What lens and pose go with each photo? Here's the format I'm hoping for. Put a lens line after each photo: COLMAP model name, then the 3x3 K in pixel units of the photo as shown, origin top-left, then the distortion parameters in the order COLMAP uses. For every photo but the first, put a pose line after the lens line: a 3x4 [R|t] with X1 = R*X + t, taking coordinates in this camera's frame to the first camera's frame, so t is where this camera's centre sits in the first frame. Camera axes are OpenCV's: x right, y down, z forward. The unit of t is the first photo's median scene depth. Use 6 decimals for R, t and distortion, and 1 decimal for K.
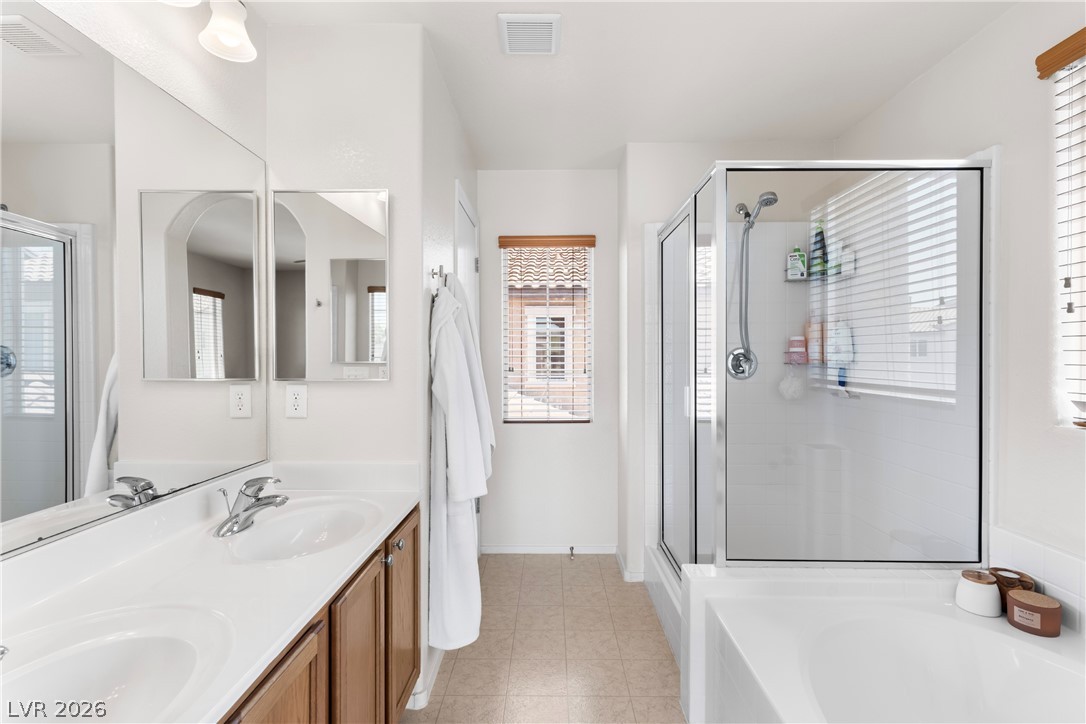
lens RADIAL K [[514.3, 0, 548.7], [0, 514.3, 365.3], [0, 0, 1]] dist [0.001458, 0.001169]
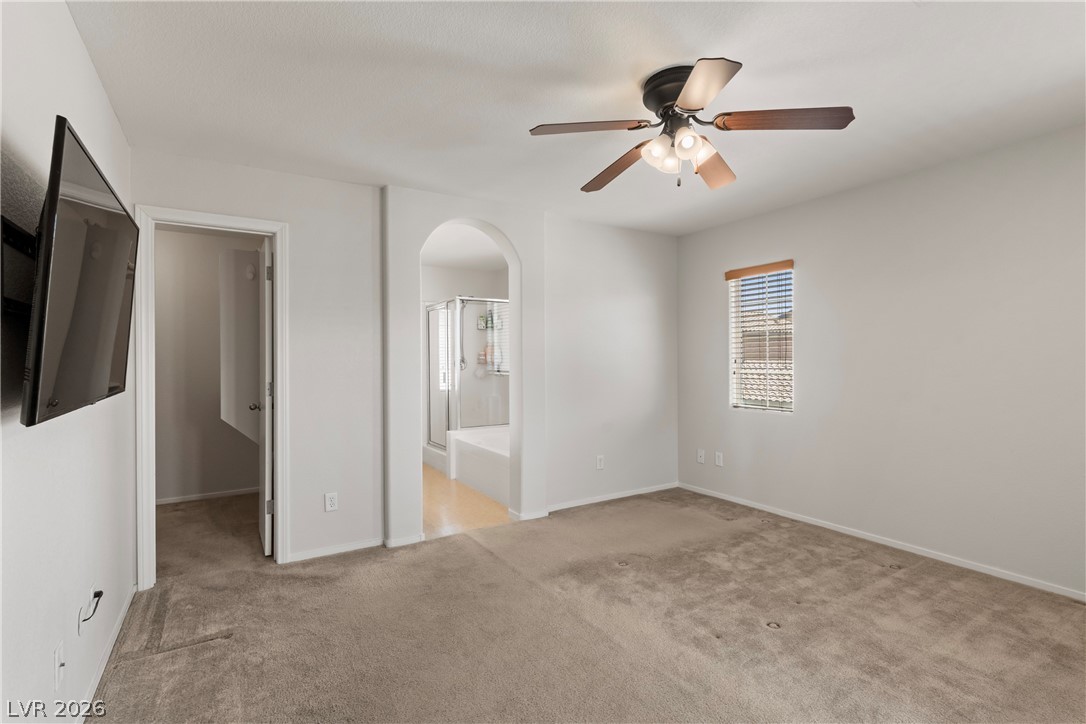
lens RADIAL K [[514.3, 0, 546.6], [0, 514.3, 359.6], [0, 0, 1]] dist [0.001458, 0.001169]
pose [[0.853301, -0.003753, 0.521406, -0.523883], [0.004655, 0.999989, -0.000420, -0.019253], [-0.521398, 0.002786, 0.853309, -1.229129]]
